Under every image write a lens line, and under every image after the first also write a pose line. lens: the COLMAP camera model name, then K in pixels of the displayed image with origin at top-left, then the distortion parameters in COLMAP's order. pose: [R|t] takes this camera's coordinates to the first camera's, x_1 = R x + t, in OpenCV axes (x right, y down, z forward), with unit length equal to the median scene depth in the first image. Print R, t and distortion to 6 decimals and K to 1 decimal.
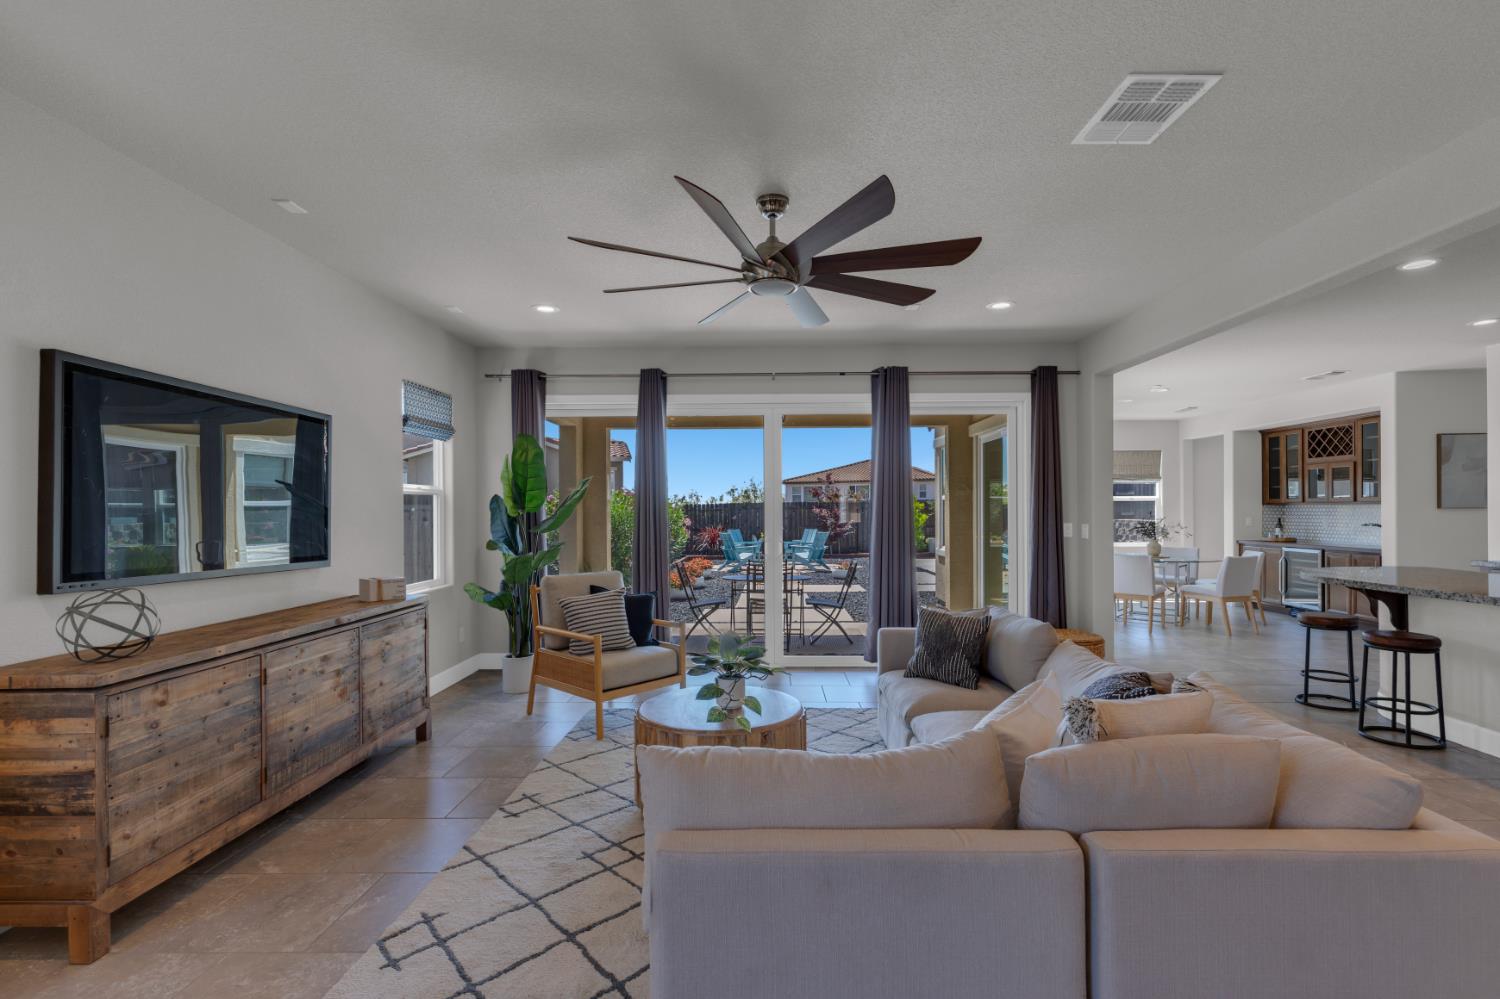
lens RADIAL K [[684.4, 0, 757.0], [0, 684.4, 508.1], [0, 0, 1]] dist [0.001494, 0.000598]
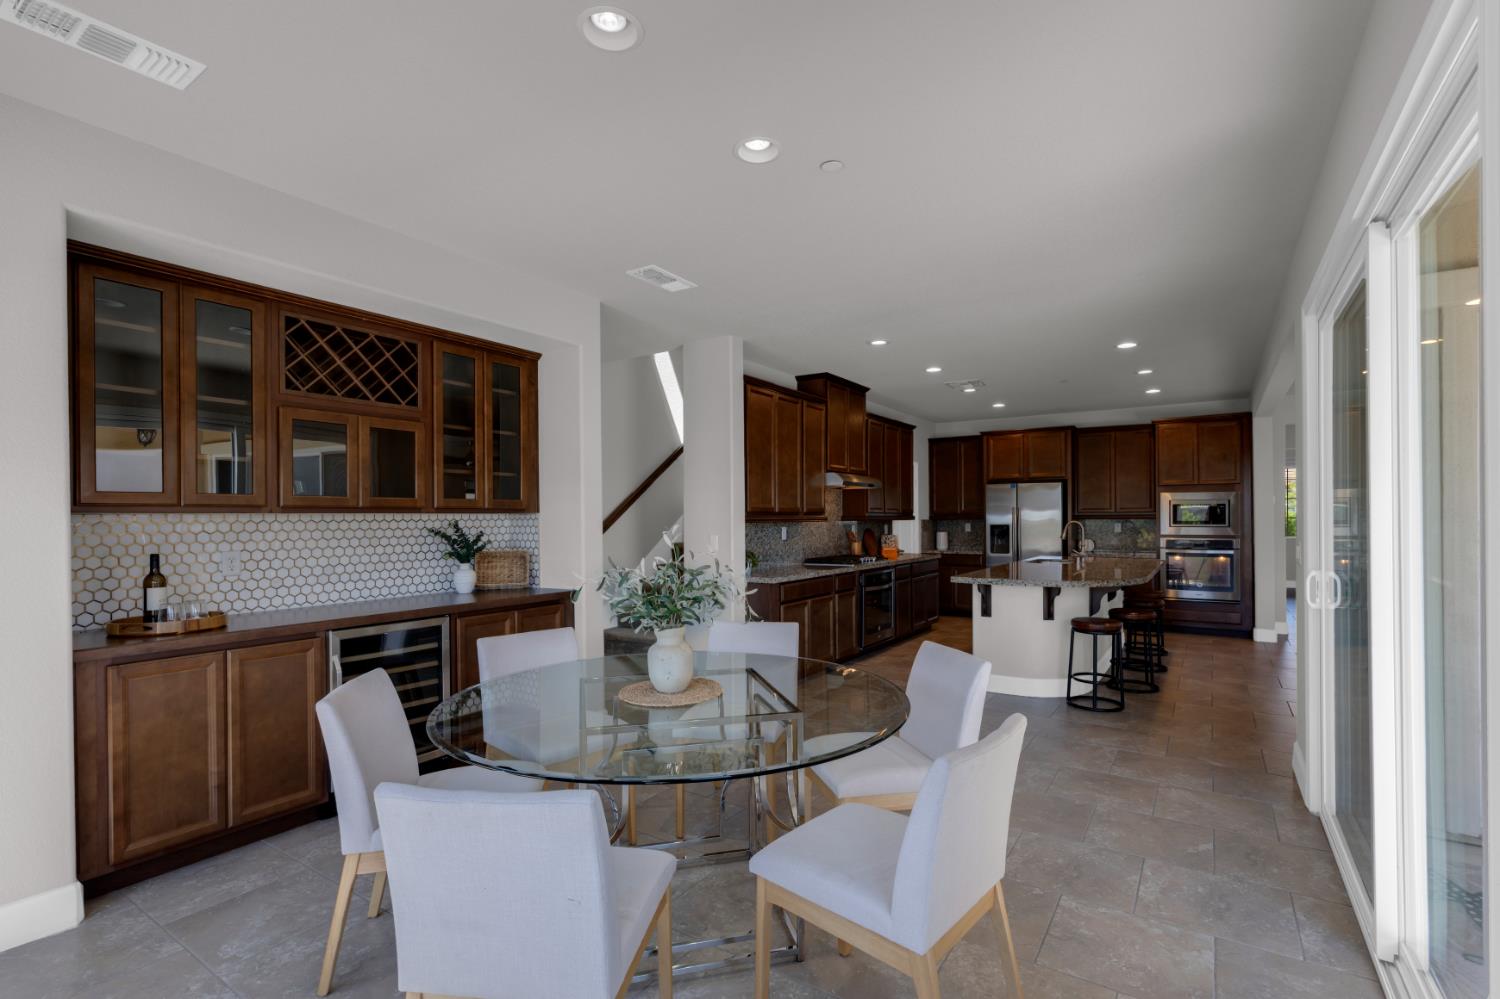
lens RADIAL K [[688.2, 0, 760.3], [0, 688.2, 509.6], [0, 0, 1]] dist [0.001550, 0.000585]
pose [[-0.847321, 0.013369, 0.530913, 0.596533], [0.006222, 0.999864, -0.015248, 0.000402], [-0.531045, -0.009616, -0.847289, 1.803625]]
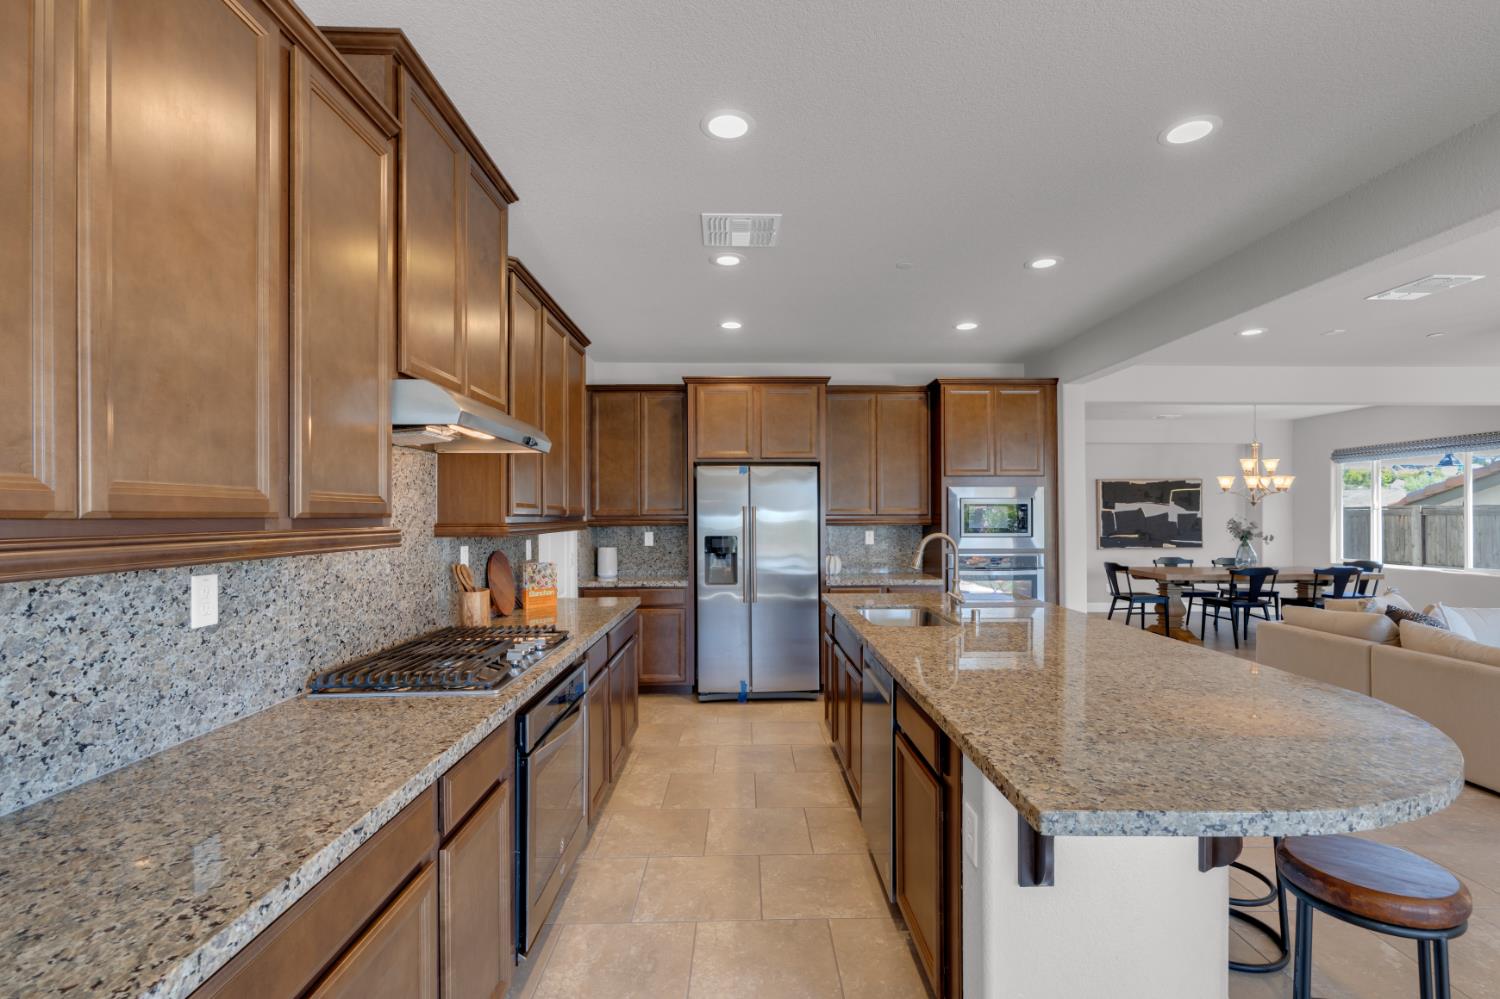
lens RADIAL K [[688.2, 0, 760.3], [0, 688.2, 509.6], [0, 0, 1]] dist [0.001550, 0.000585]
pose [[-0.999119, 0.004819, -0.041694, 0.951693], [0.005210, 0.999943, -0.009274, -0.011549], [0.041646, -0.009483, -0.999087, 1.108886]]
